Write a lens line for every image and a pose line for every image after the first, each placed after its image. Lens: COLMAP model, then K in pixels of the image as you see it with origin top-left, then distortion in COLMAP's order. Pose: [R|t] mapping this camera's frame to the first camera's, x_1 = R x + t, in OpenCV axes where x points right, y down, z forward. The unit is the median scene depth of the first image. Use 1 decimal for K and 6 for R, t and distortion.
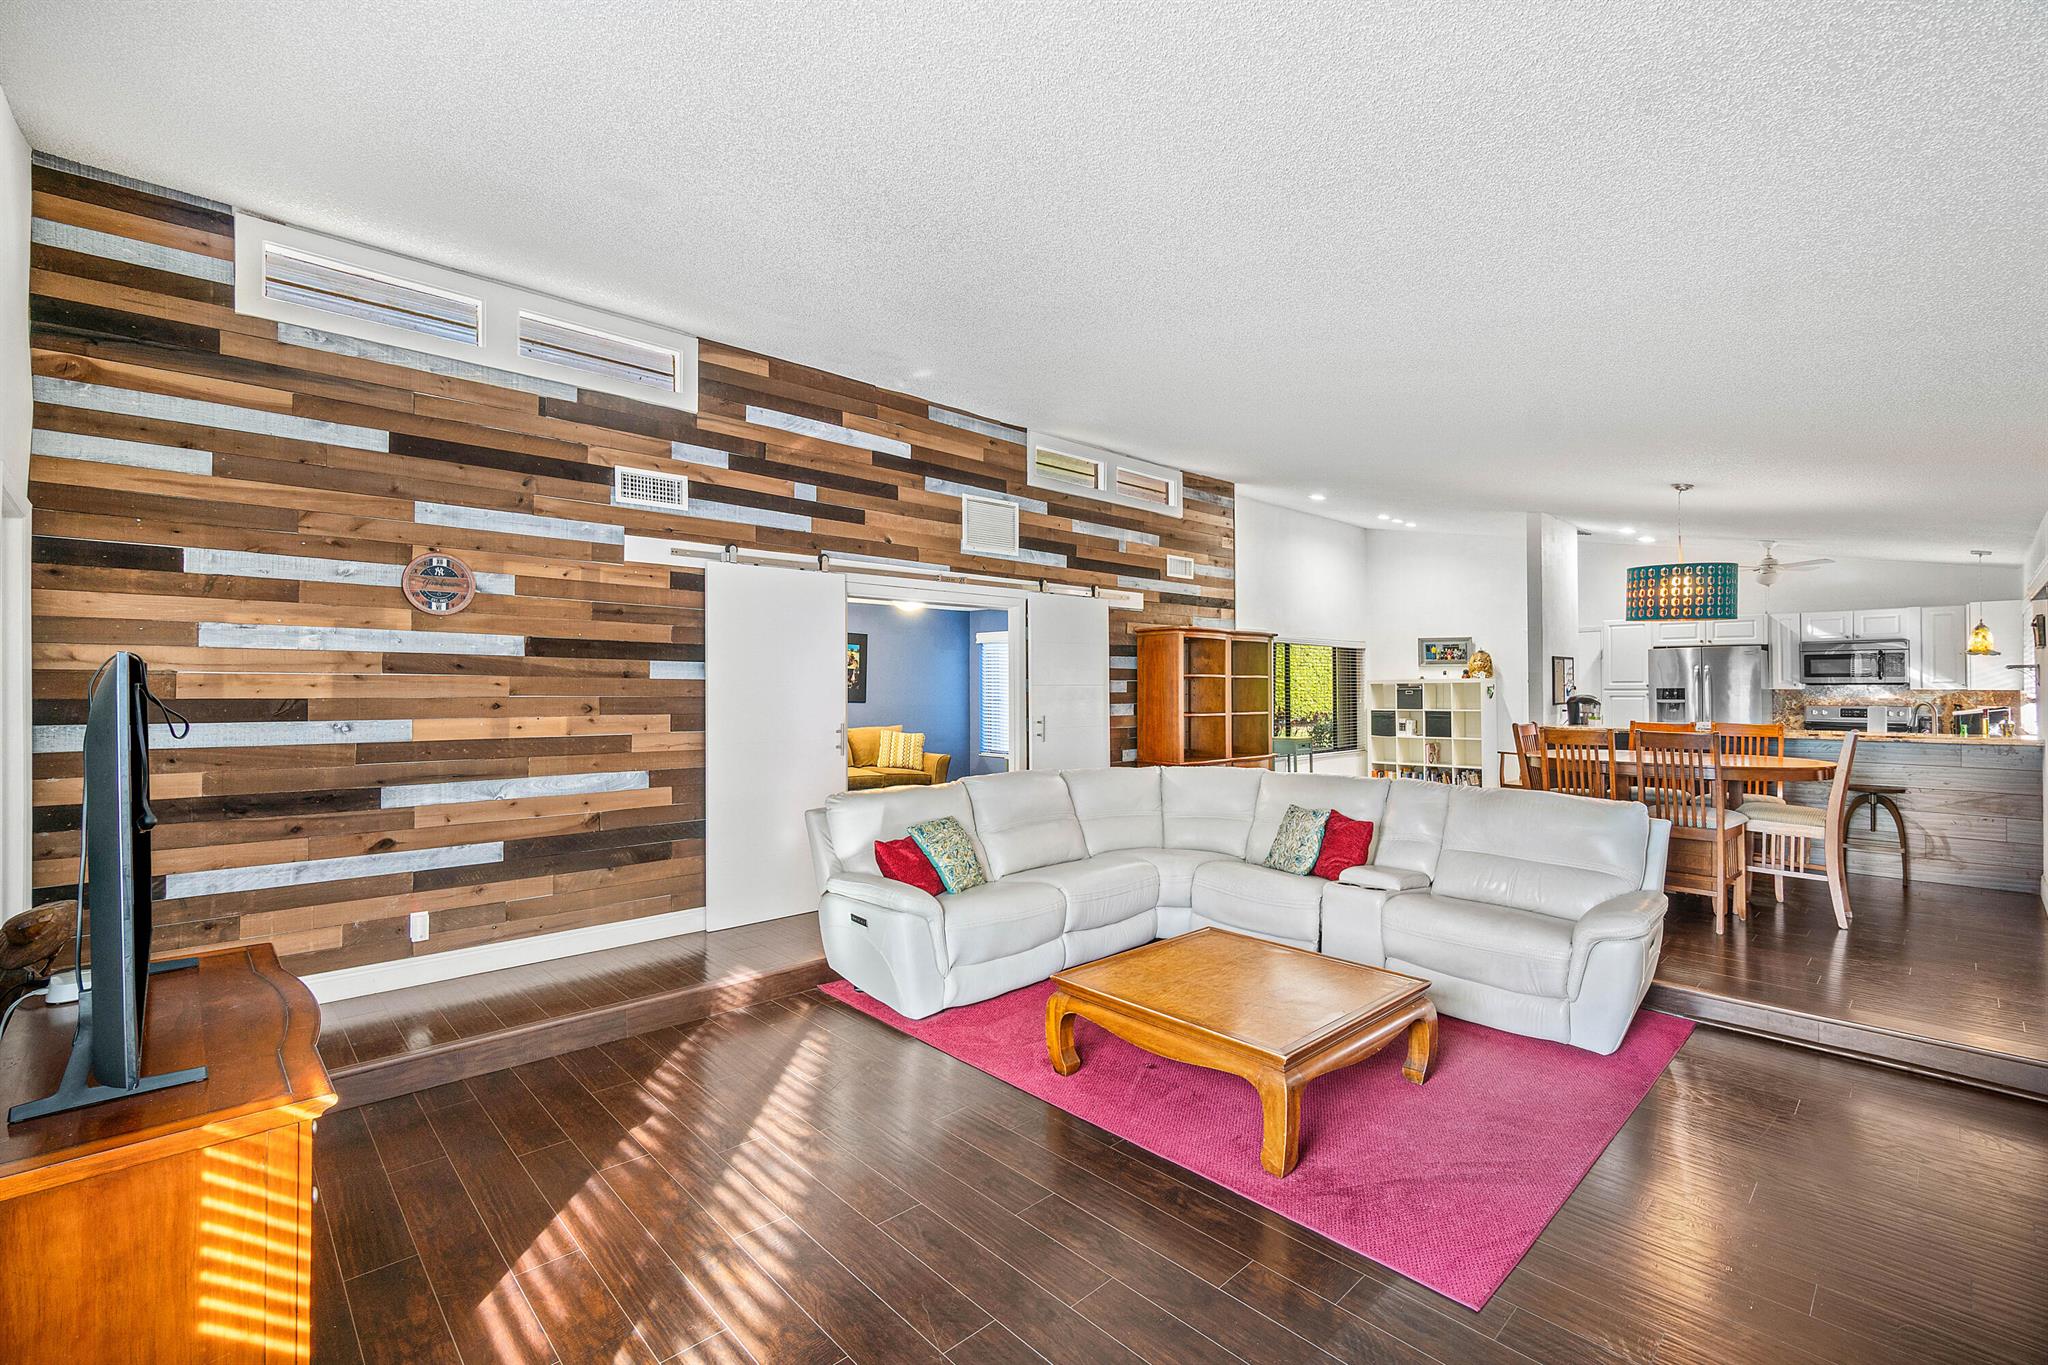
lens RADIAL K [[896.0, 0, 1024.0], [0, 896.0, 682.5], [0, 0, 1]] dist [-0.003359, -0.000202]
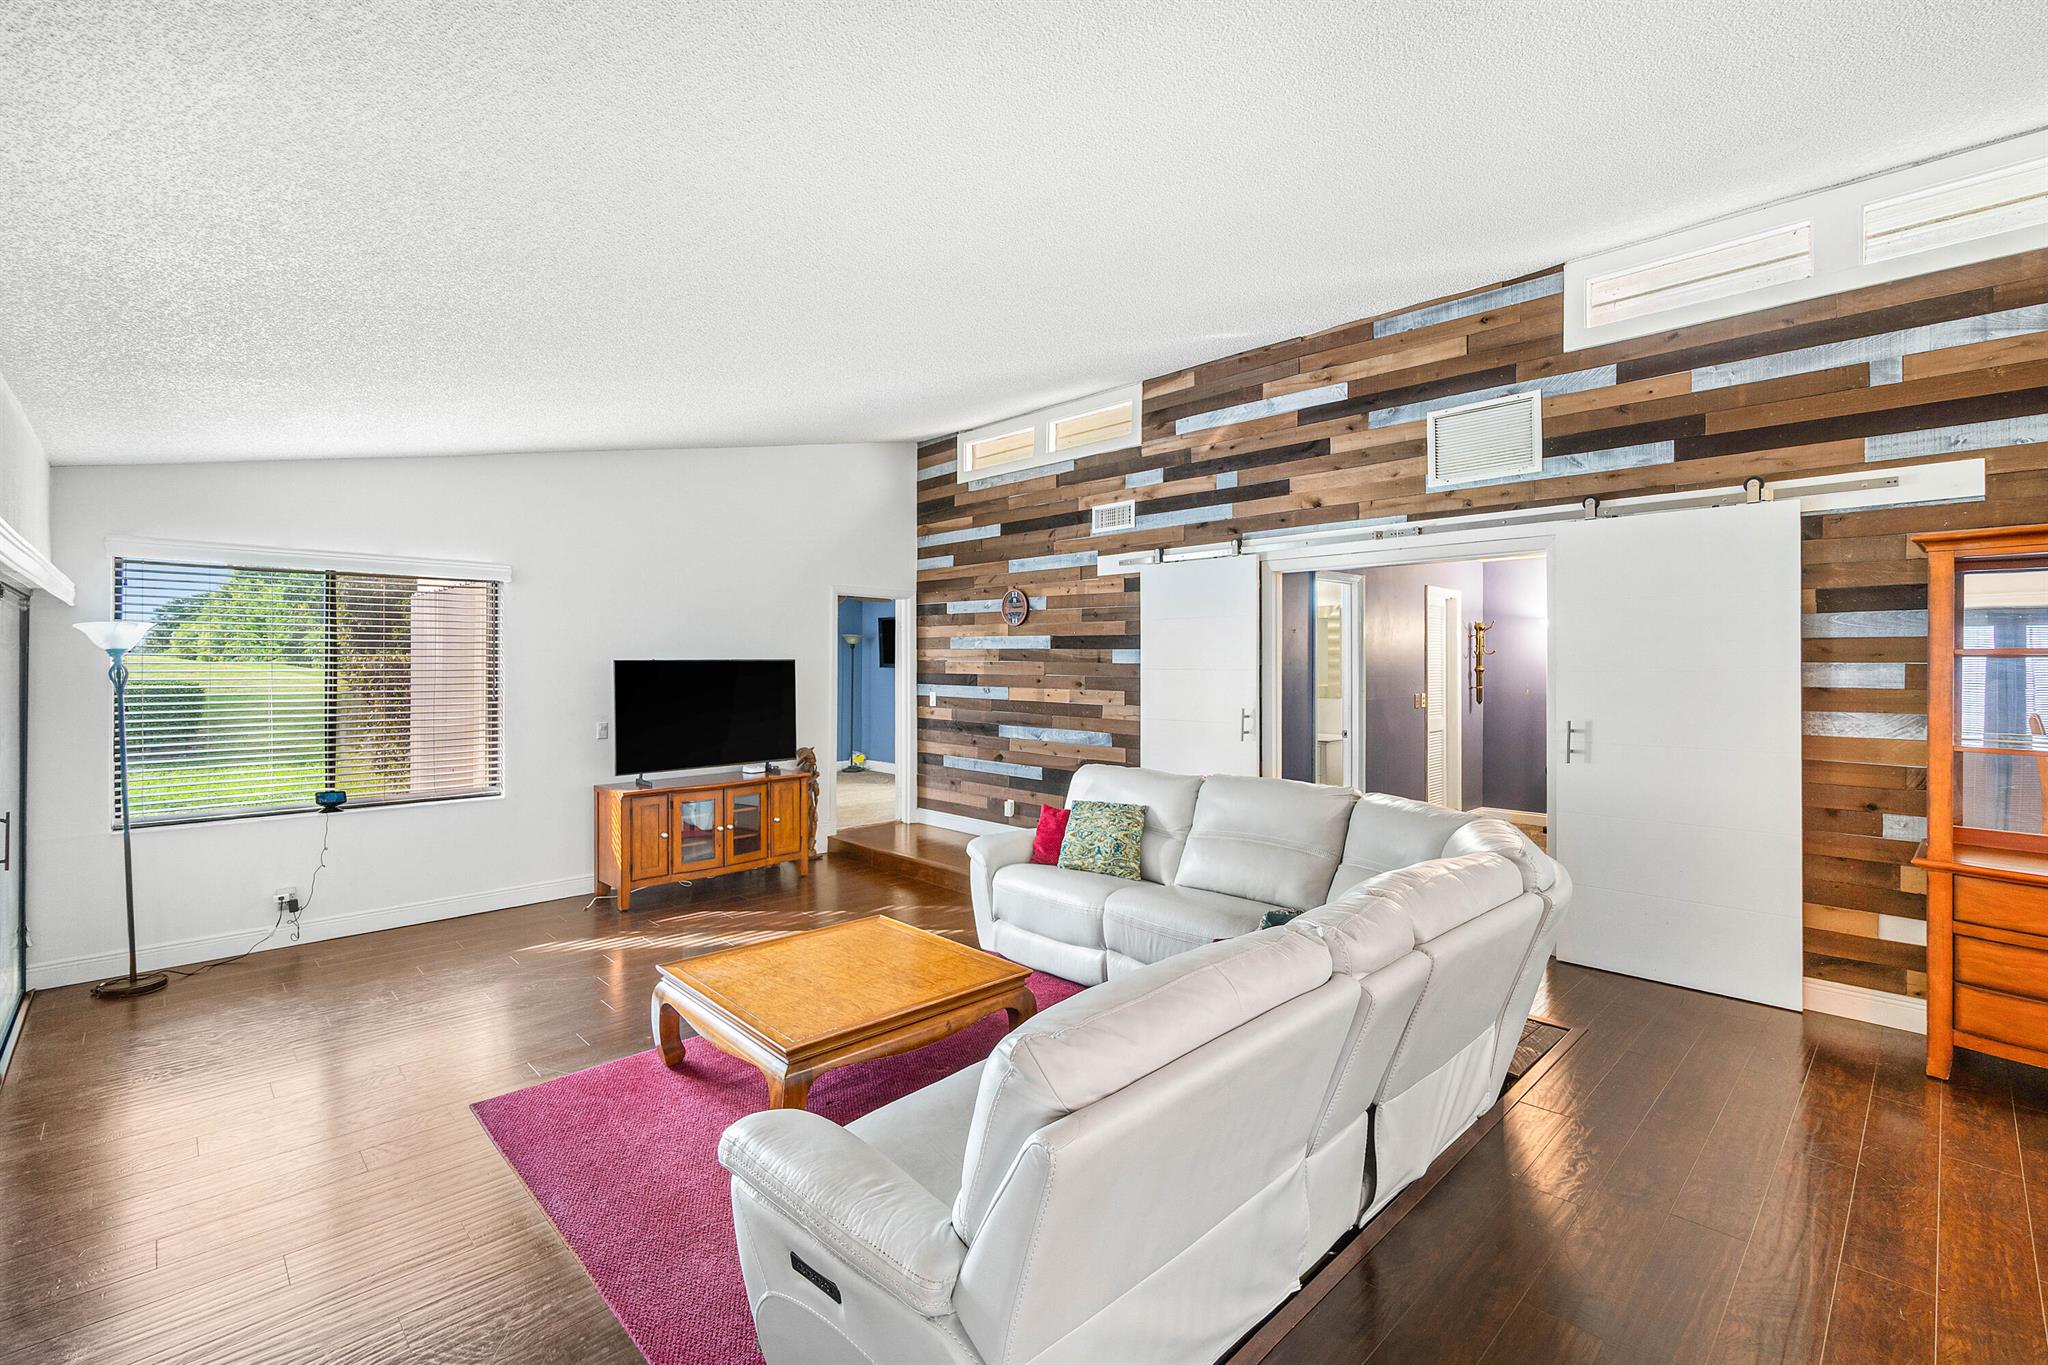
lens RADIAL K [[890.8, 0, 1027.1], [0, 890.8, 664.6], [0, 0, 1]] dist [-0.000010, 0.001113]
pose [[0.012162, 0.002106, -0.999924, 0.790030], [0.001646, 0.999996, 0.002126, -0.004719], [0.999925, -0.001672, 0.012159, 0.776762]]
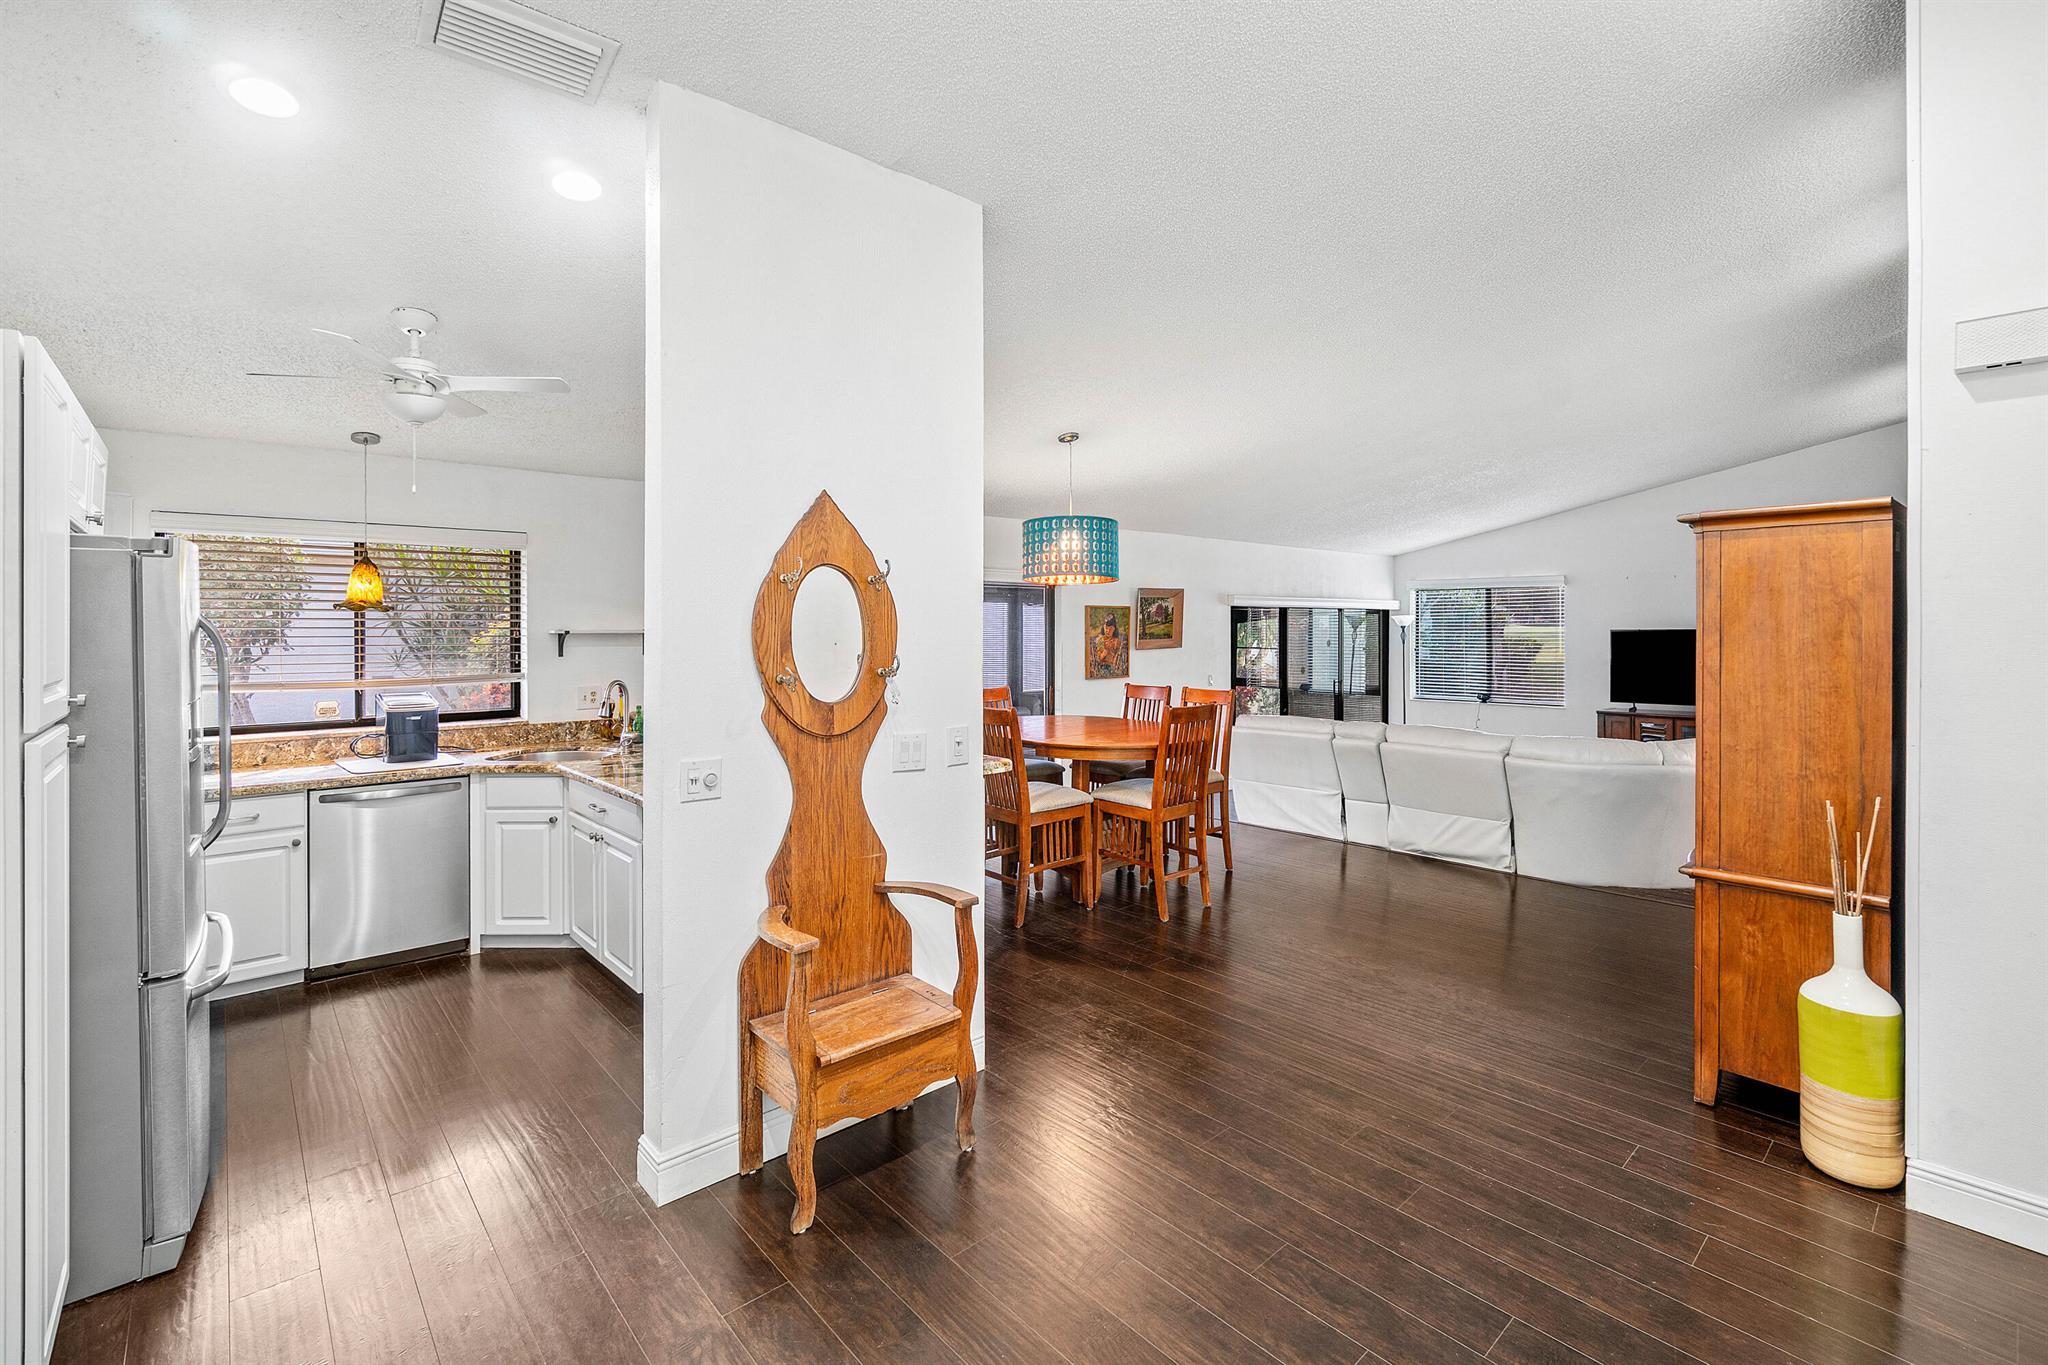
lens RADIAL K [[913.3, 0, 1039.4], [0, 913.3, 626.7], [0, 0, 1]] dist [-0.008958, 0.000004]
pose [[-0.999892, 0.007043, 0.012919, 0.792106], [0.007029, 0.999975, -0.001174, -0.019804], [-0.012927, -0.001083, -0.999916, 2.061052]]
